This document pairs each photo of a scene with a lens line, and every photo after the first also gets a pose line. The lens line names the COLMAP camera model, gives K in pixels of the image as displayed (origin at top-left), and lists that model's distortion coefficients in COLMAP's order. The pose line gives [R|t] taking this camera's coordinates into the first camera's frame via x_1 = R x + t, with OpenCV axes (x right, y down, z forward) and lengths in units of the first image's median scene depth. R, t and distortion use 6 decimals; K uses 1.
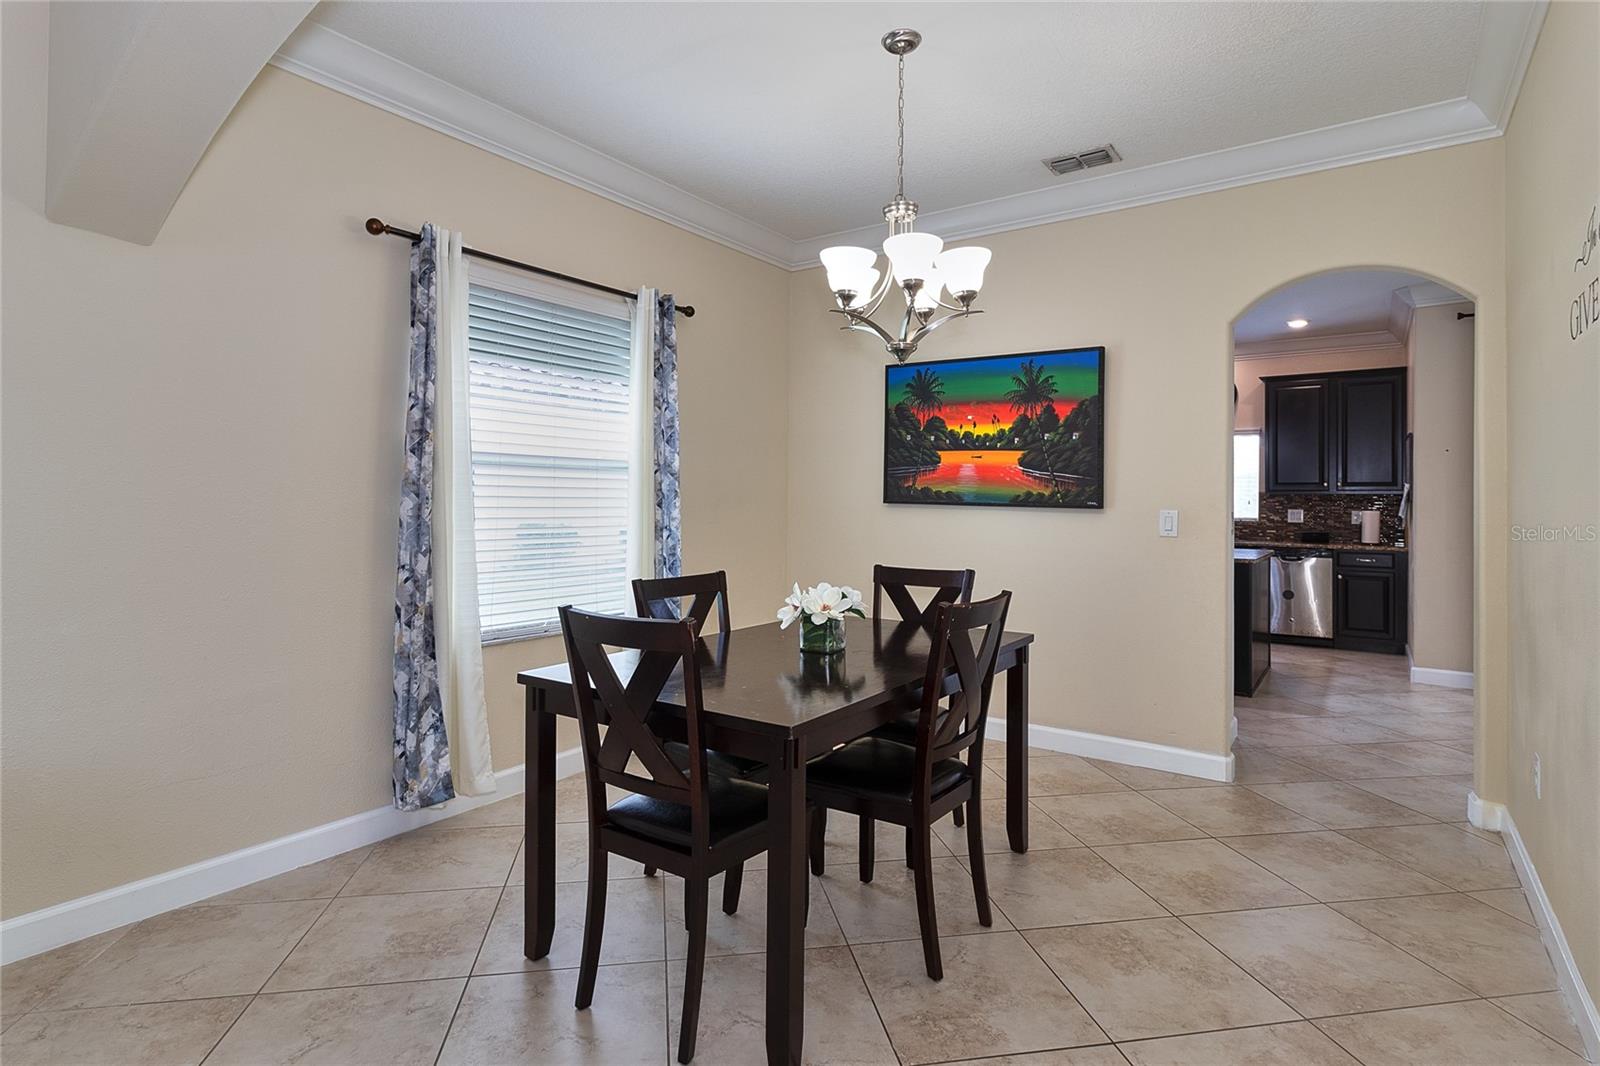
lens RADIAL K [[799.0, 0, 828.3], [0, 799.0, 502.1], [0, 0, 1]] dist [0.002199, 0.000895]
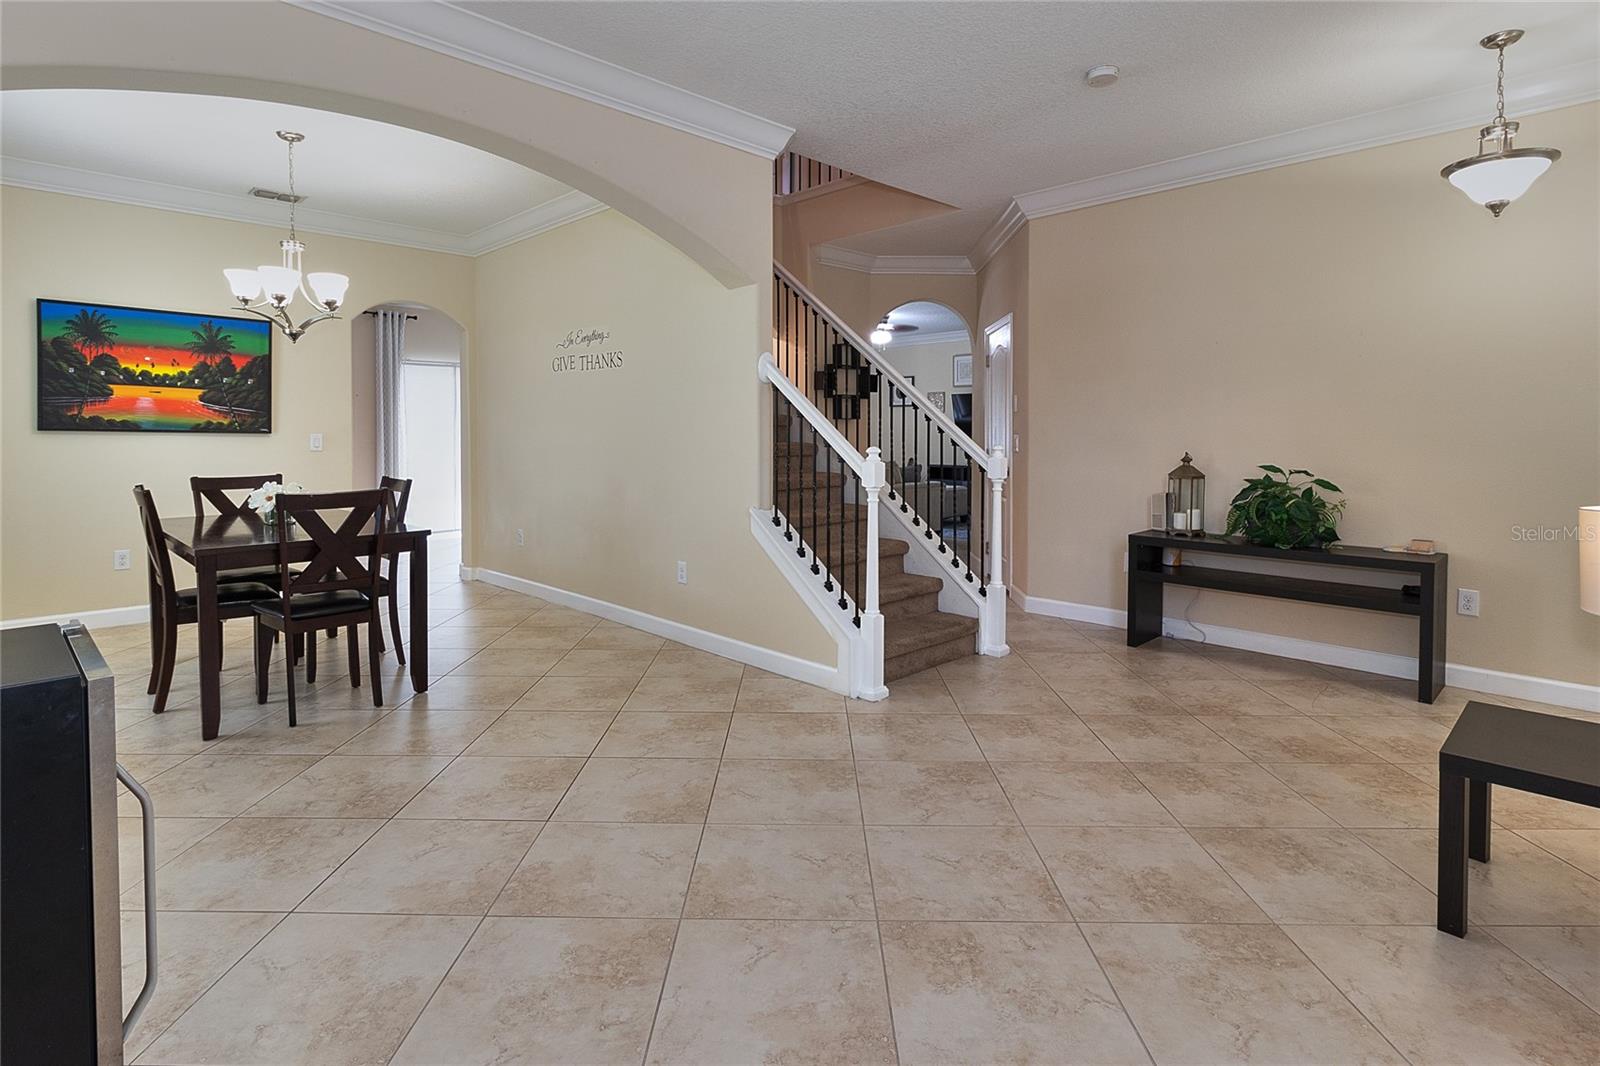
lens RADIAL K [[829.1, 0, 755.6], [0, 829.1, 463.9], [0, 0, 1]] dist [0.000154, 0.000489]
pose [[0.224590, -0.045437, 0.973393, -0.905285], [0.000396, 0.998916, 0.046537, -0.006197], [-0.974453, -0.010066, 0.224365, -0.184858]]
